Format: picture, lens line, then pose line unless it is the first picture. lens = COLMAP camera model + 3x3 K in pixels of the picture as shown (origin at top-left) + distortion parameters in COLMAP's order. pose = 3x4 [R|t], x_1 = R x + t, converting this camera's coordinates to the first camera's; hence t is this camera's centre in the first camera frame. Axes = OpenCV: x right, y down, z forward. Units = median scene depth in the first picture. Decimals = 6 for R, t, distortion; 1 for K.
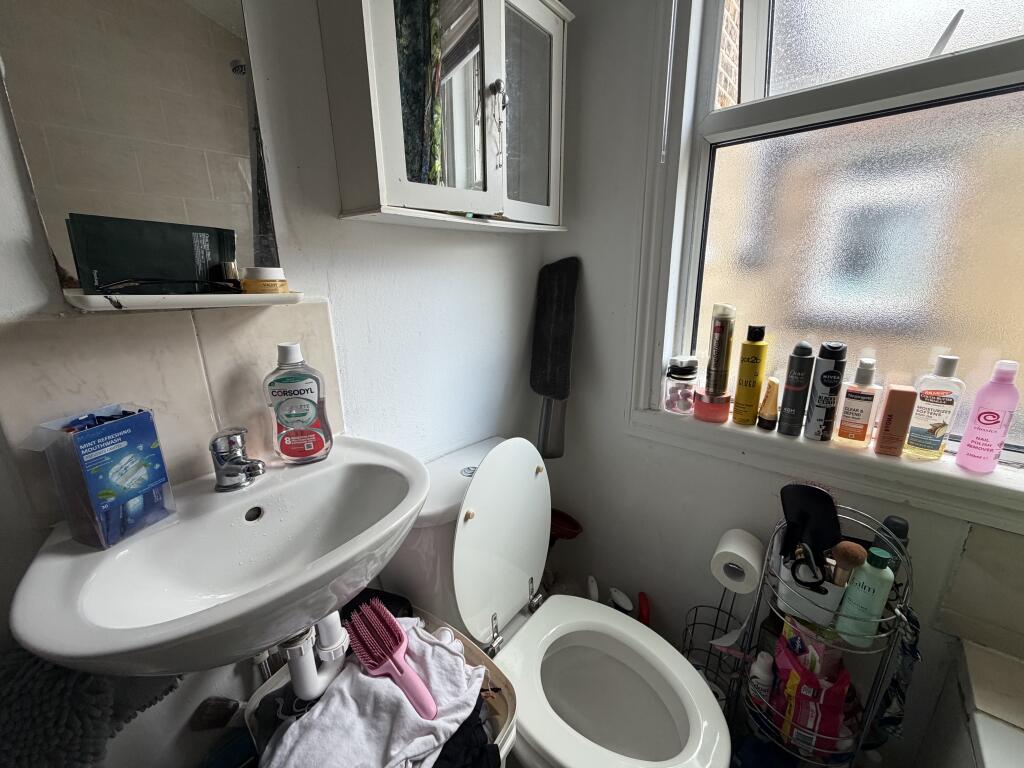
lens RADIAL K [[408.6, 0, 507.5], [0, 408.6, 385.0], [0, 0, 1]] dist [0.000861, -0.000060]
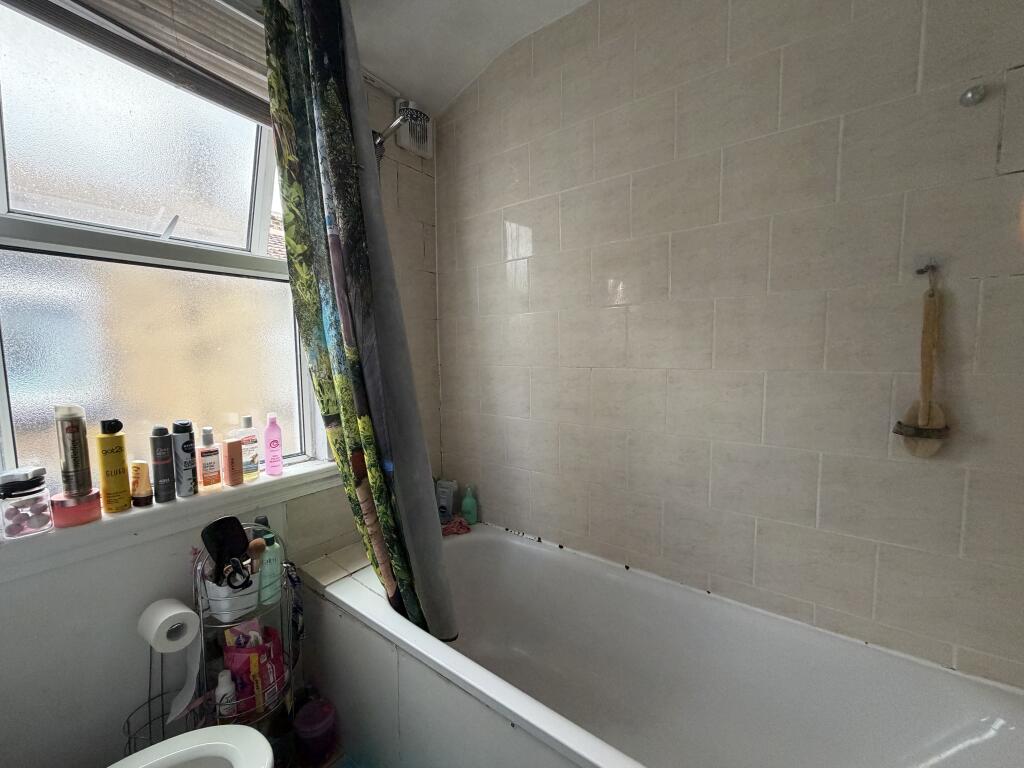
lens RADIAL K [[408.6, 0, 507.5], [0, 408.6, 385.0], [0, 0, 1]] dist [0.000861, -0.000060]
pose [[-0.067782, -0.068730, 0.995330, -0.580174], [0.279525, 0.956362, 0.085075, -0.029464], [-0.957743, 0.283986, -0.045612, -0.002890]]
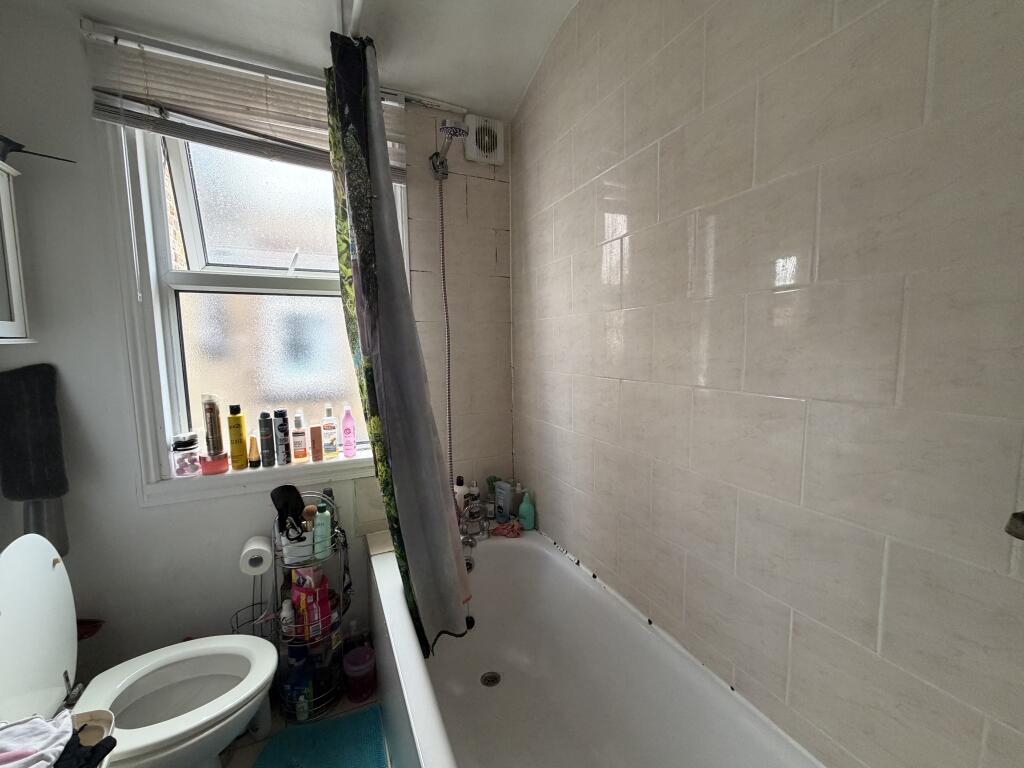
lens RADIAL K [[408.6, 0, 507.5], [0, 408.6, 385.0], [0, 0, 1]] dist [0.000861, -0.000060]
pose [[0.413322, -0.078646, 0.907182, -0.406408], [0.250175, 0.967733, -0.030087, 0.098831], [-0.875544, 0.239391, 0.419661, -0.646153]]
